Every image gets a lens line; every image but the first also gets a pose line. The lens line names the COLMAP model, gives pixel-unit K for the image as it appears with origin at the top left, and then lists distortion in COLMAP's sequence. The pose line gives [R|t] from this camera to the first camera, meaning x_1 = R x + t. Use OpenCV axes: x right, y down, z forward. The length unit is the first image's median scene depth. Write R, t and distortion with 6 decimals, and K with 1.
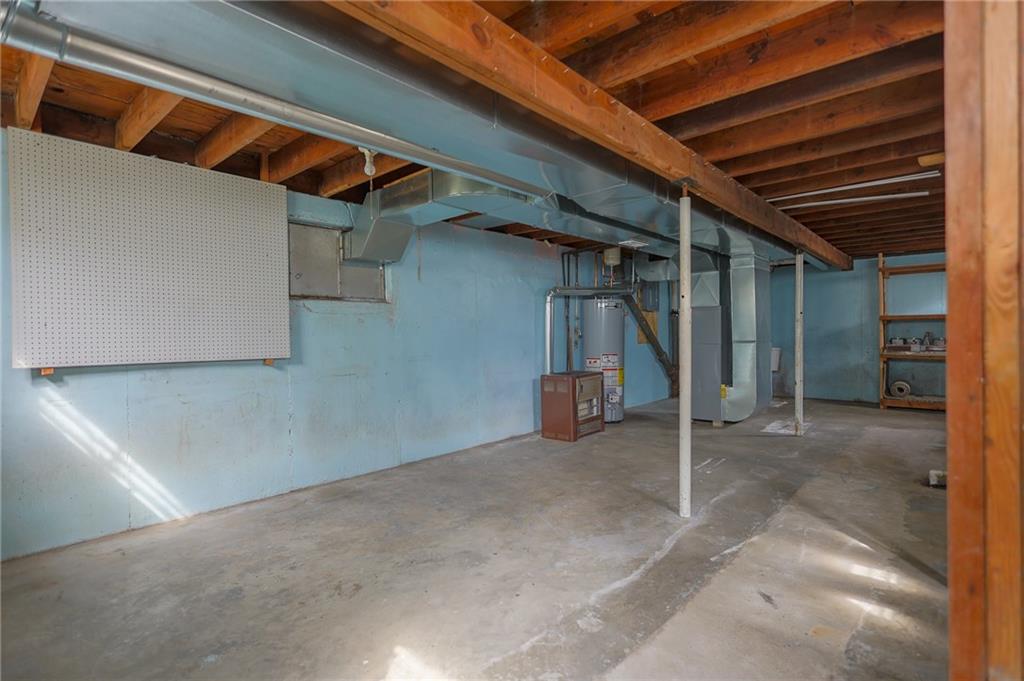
lens RADIAL K [[504.9, 0, 512.8], [0, 504.9, 338.1], [0, 0, 1]] dist [0.002698, 0.000576]
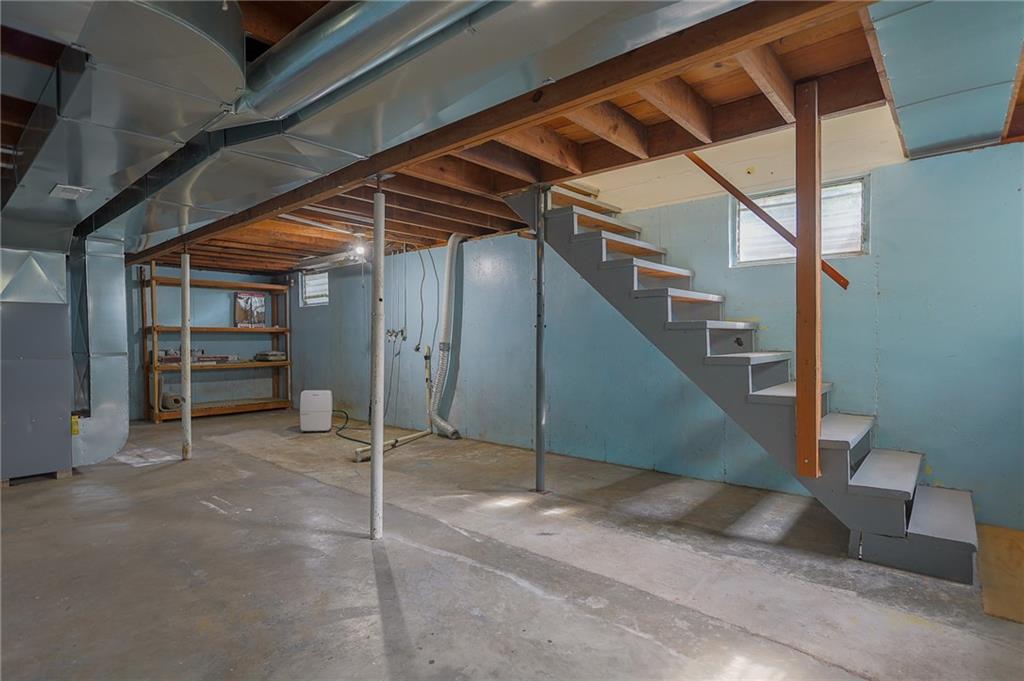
lens RADIAL K [[504.9, 0, 536.0], [0, 504.9, 343.6], [0, 0, 1]] dist [0.002698, 0.000576]
pose [[-0.023077, 0.007303, 0.999707, -0.753816], [0.011028, 0.999914, -0.007050, 0.009219], [-0.999673, 0.010862, -0.023155, 0.921174]]
